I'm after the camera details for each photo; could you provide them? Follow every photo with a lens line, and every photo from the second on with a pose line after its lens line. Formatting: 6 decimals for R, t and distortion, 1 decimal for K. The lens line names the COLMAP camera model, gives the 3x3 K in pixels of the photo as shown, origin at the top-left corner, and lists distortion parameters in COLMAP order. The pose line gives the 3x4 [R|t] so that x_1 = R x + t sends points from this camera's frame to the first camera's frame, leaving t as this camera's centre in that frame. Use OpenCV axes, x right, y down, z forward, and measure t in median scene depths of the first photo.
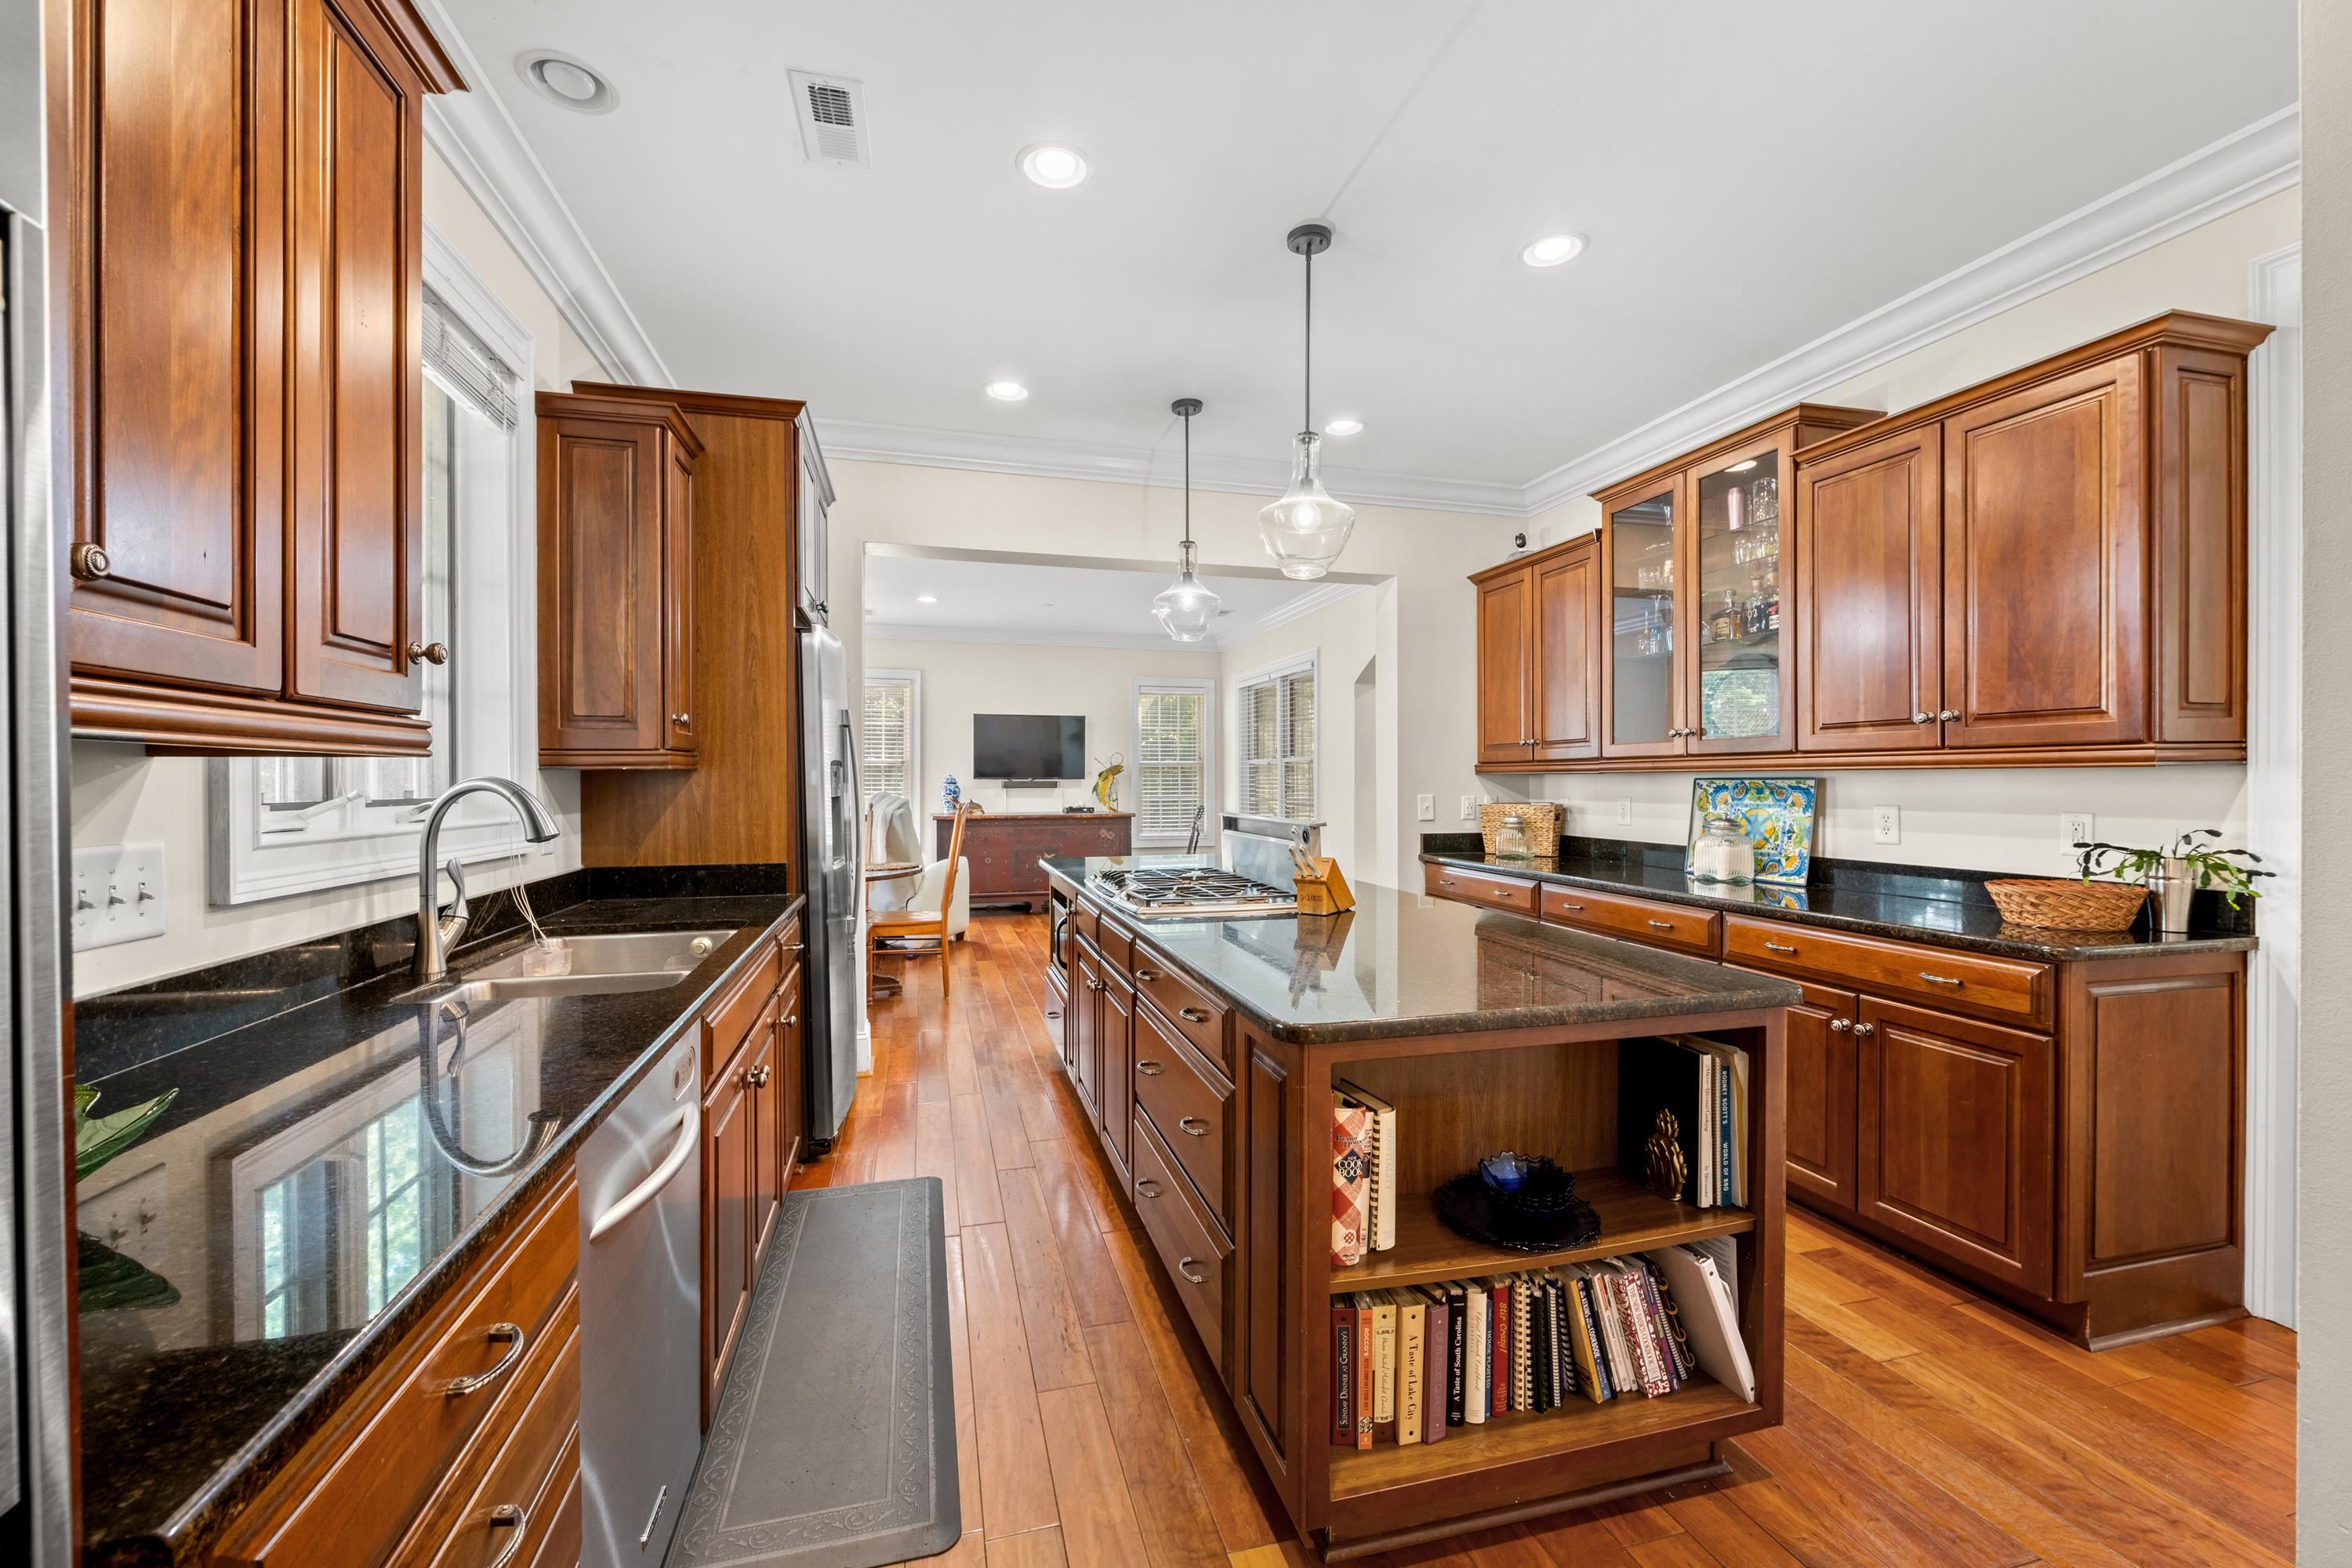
lens RADIAL K [[939.3, 0, 1175.1], [0, 939.3, 781.9], [0, 0, 1]] dist [-0.001127, -0.000446]
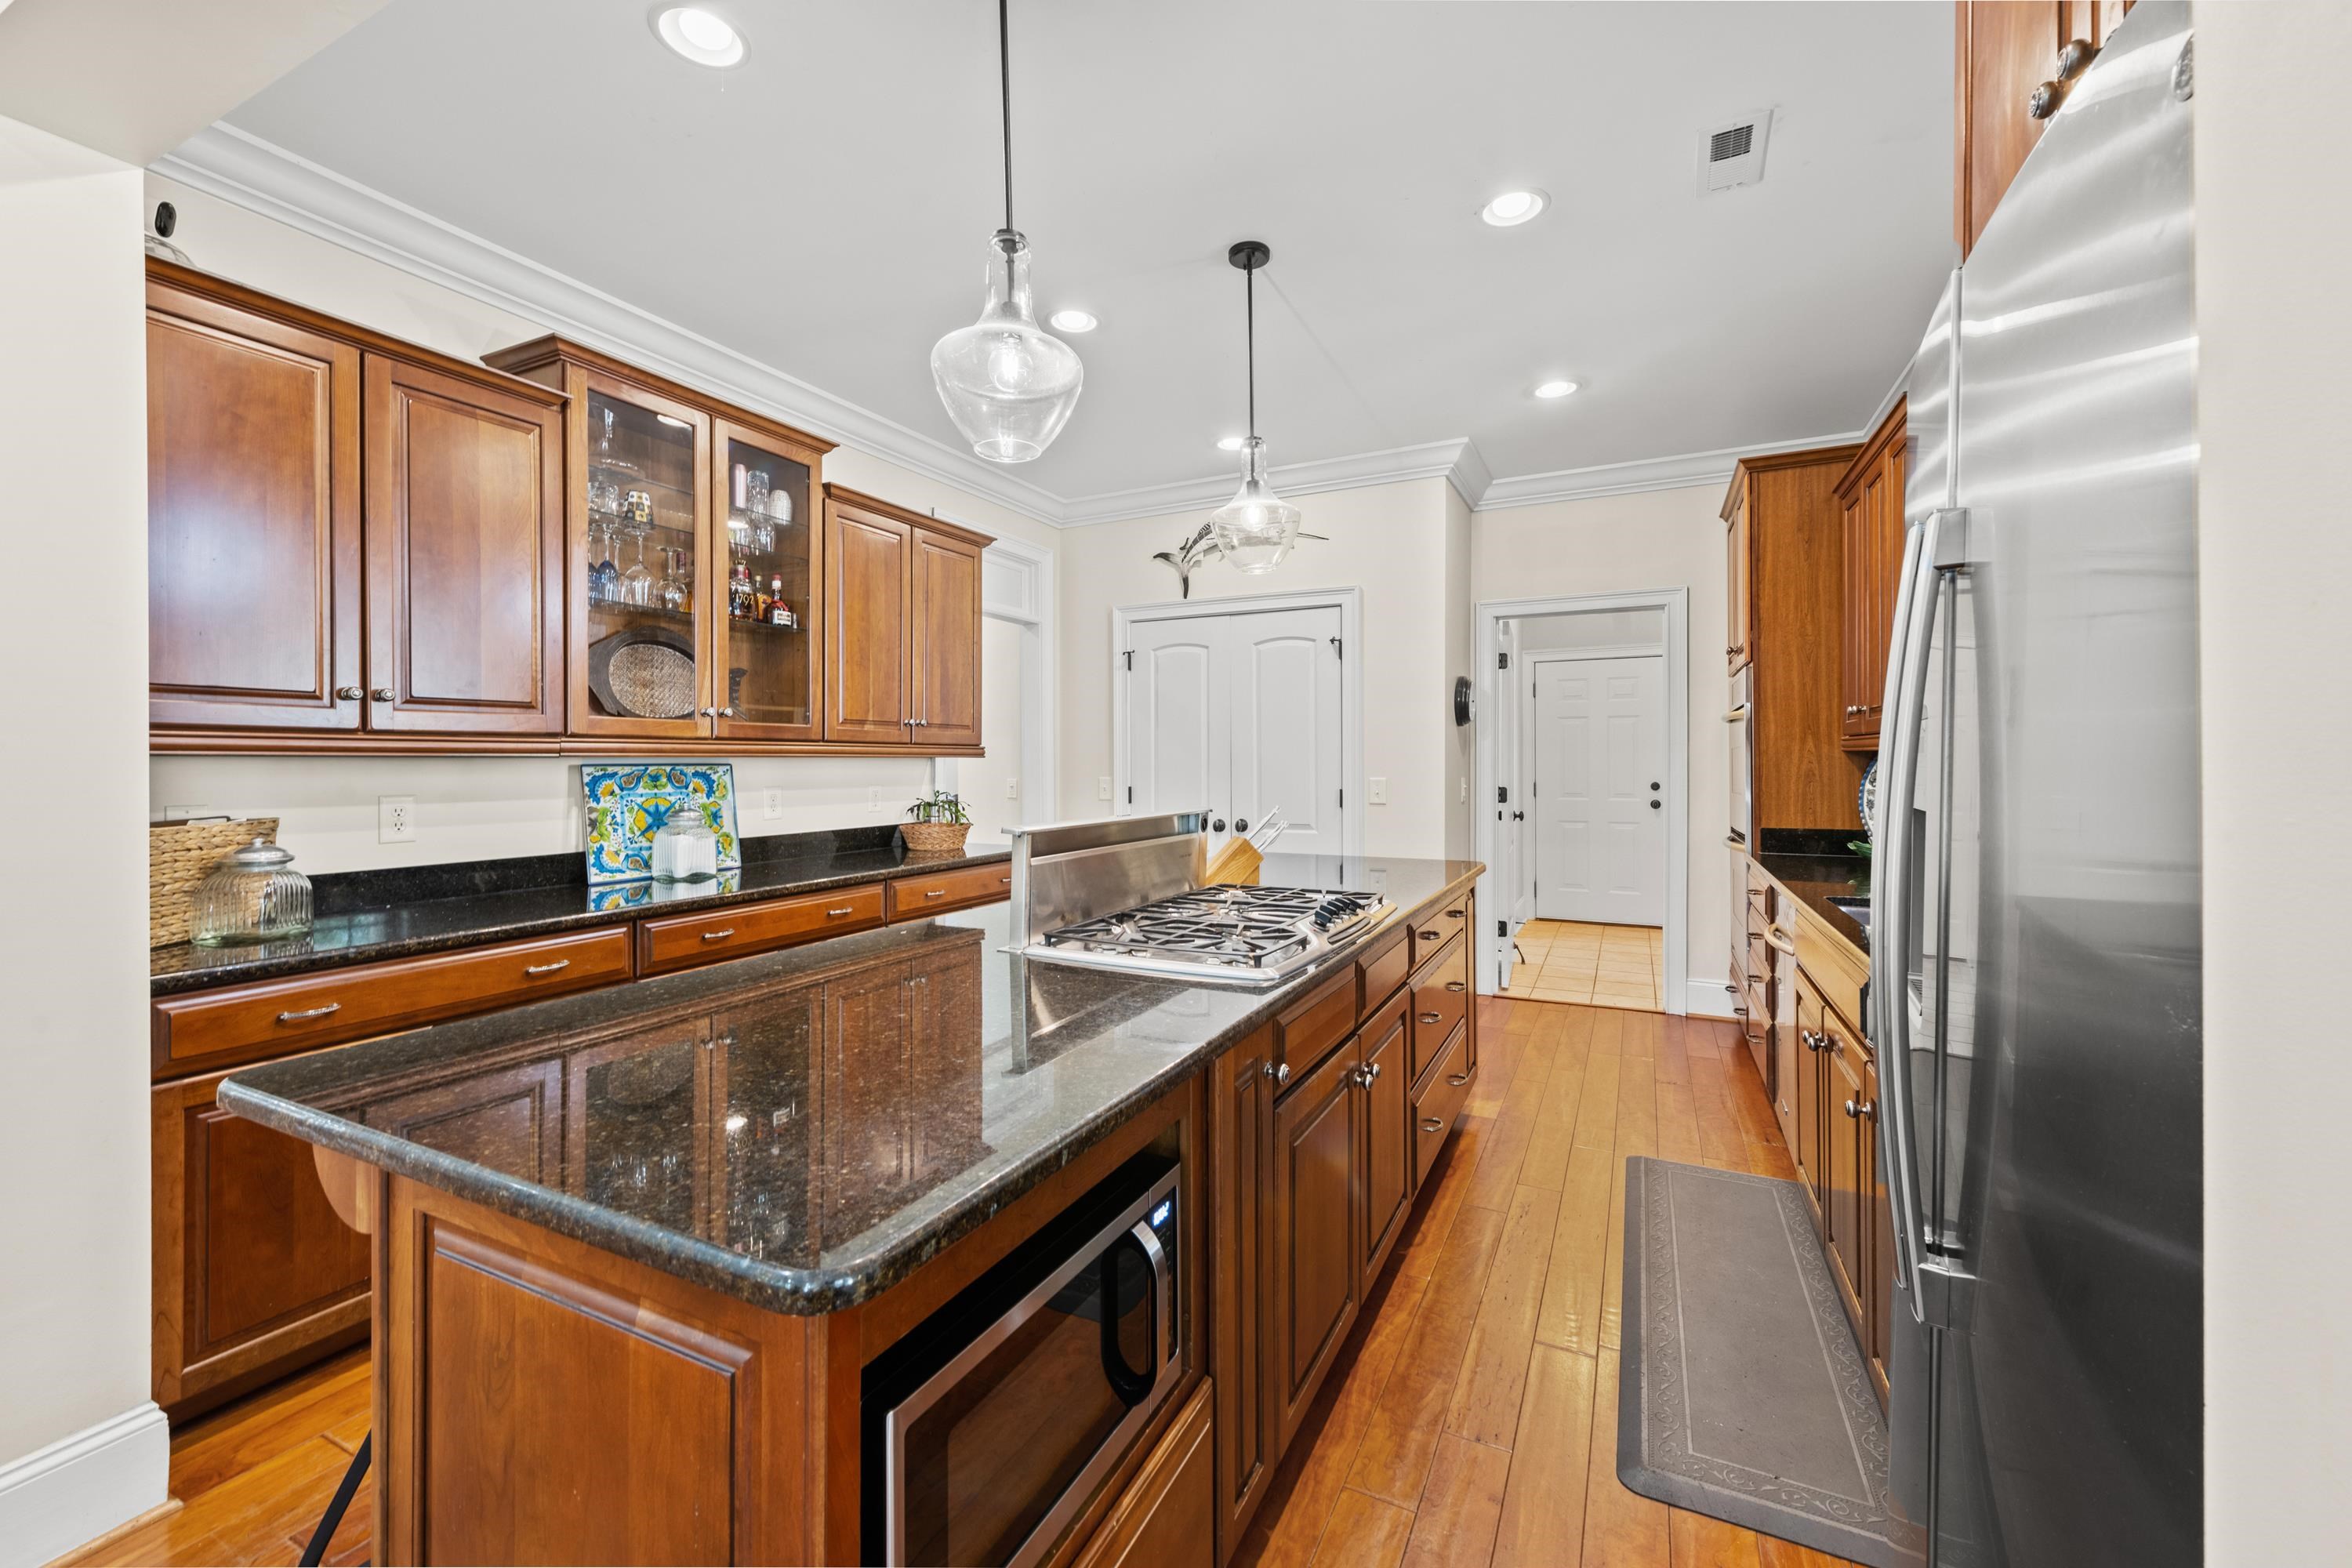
lens RADIAL K [[939.3, 0, 1181.3], [0, 939.3, 762.9], [0, 0, 1]] dist [-0.001127, -0.000446]
pose [[-0.755308, 0.006005, 0.655343, -0.125980], [0.009573, 0.999952, 0.001869, -0.000818], [-0.655300, 0.007685, -0.755329, 0.476708]]
